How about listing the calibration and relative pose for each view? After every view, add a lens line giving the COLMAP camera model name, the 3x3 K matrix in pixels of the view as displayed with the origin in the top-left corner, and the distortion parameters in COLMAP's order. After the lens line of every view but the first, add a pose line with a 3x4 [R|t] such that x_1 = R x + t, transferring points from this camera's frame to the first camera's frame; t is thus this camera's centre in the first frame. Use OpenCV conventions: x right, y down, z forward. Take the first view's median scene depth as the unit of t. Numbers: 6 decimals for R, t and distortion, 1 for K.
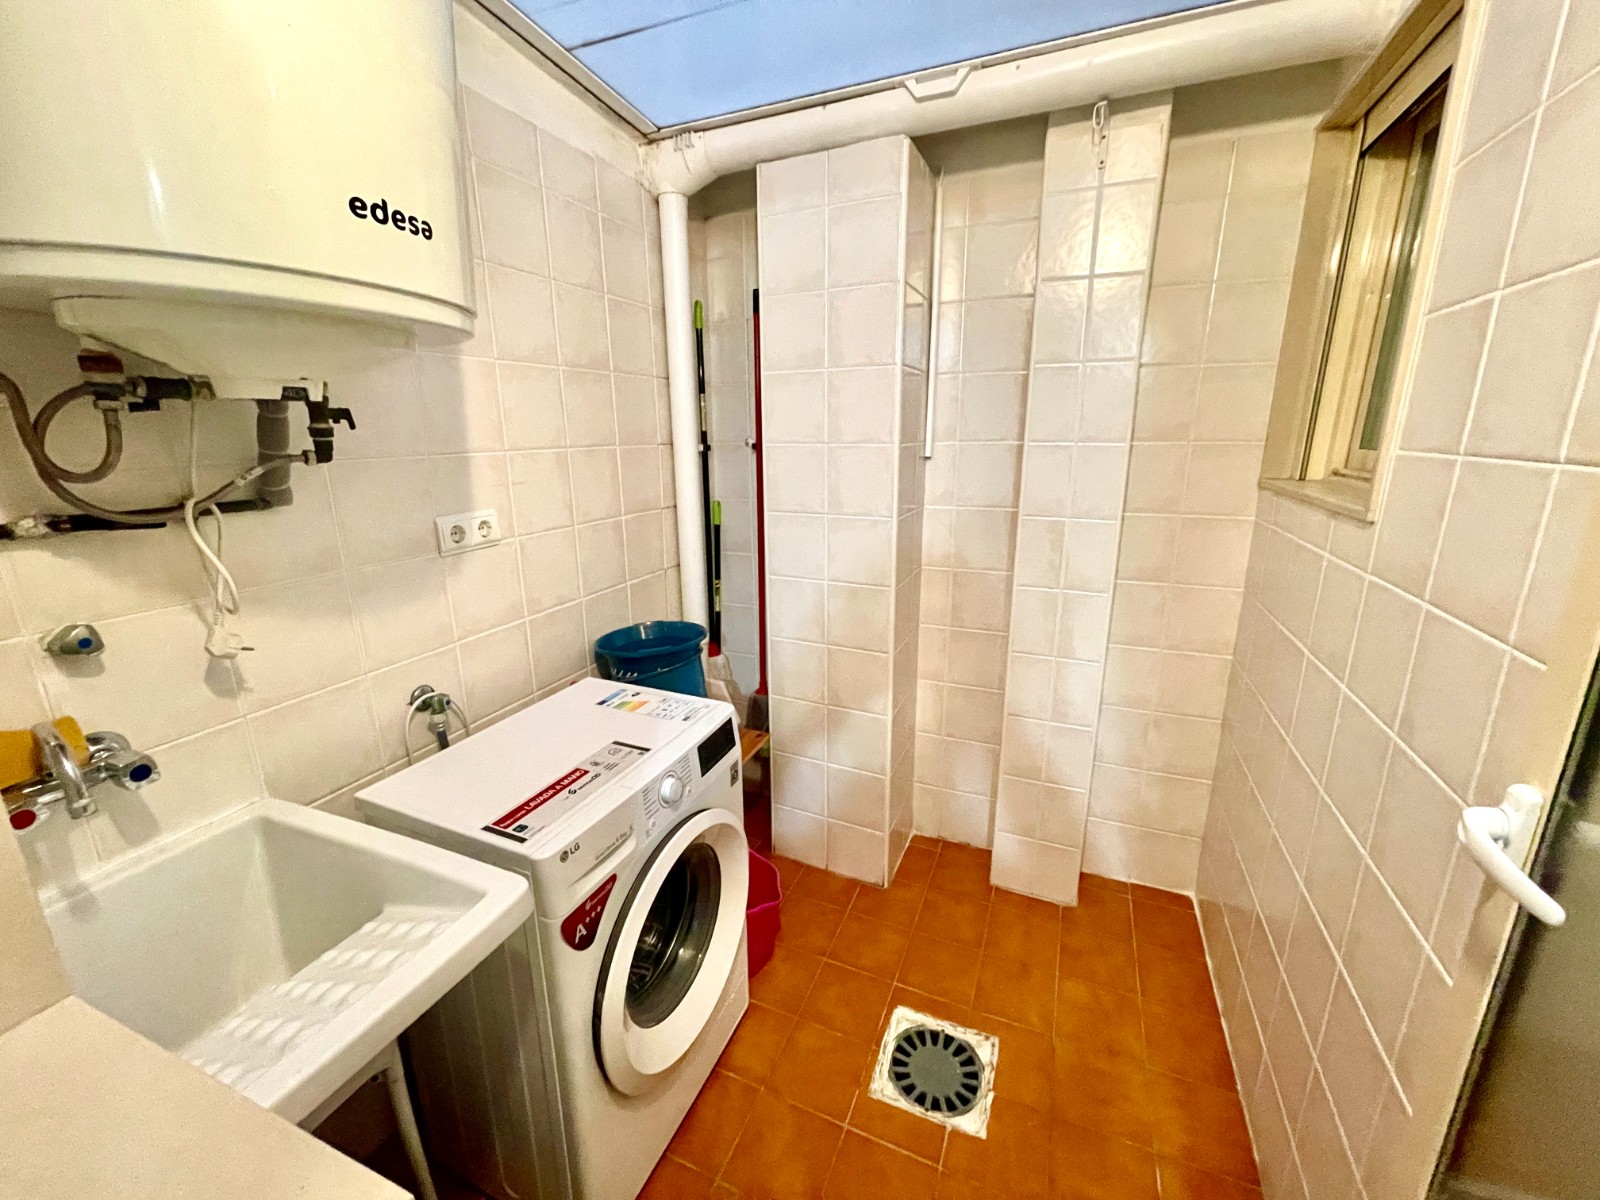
lens RADIAL K [[640.6, 0, 796.3], [0, 640.6, 594.3], [0, 0, 1]] dist [-0.004664, -0.000112]
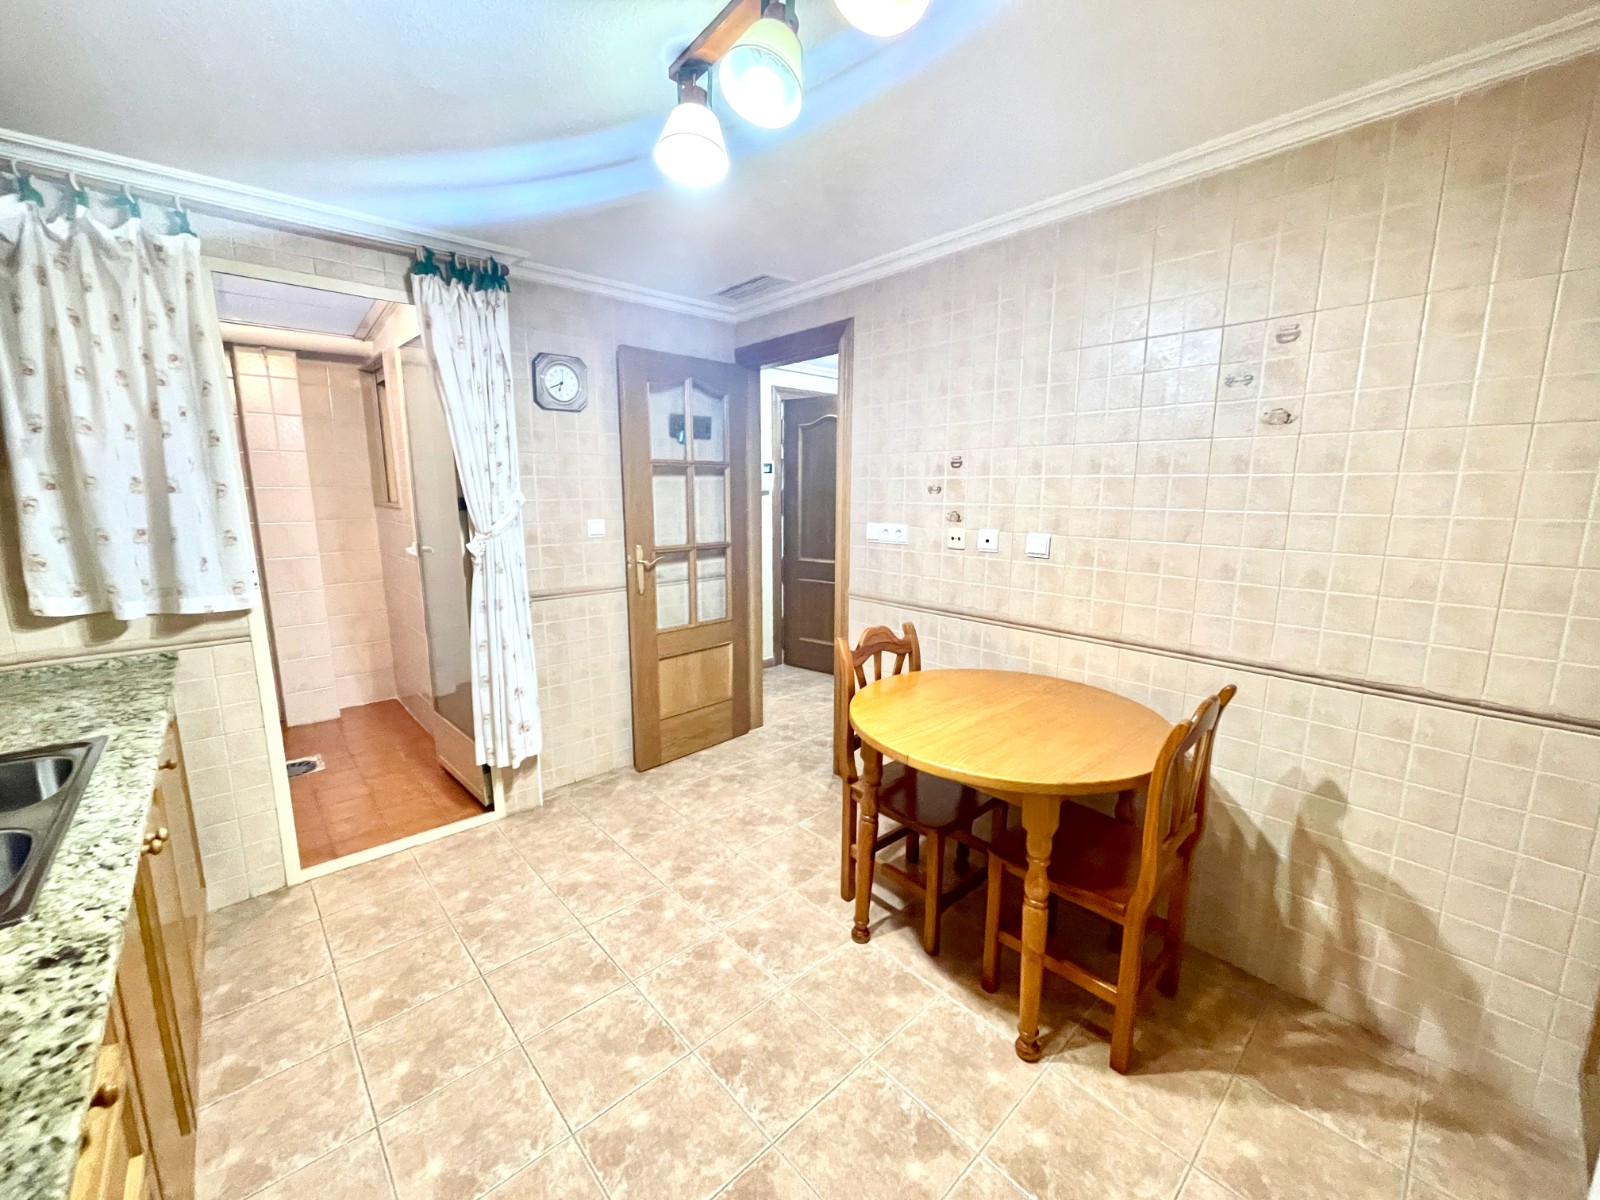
lens RADIAL K [[640.6, 0, 797.0], [0, 640.6, 604.5], [0, 0, 1]] dist [-0.004664, -0.000112]
pose [[0.408324, -0.147308, 0.900873, -0.933435], [0.224199, 0.972848, 0.057457, 0.446854], [-0.884876, 0.178514, 0.430264, -1.517059]]
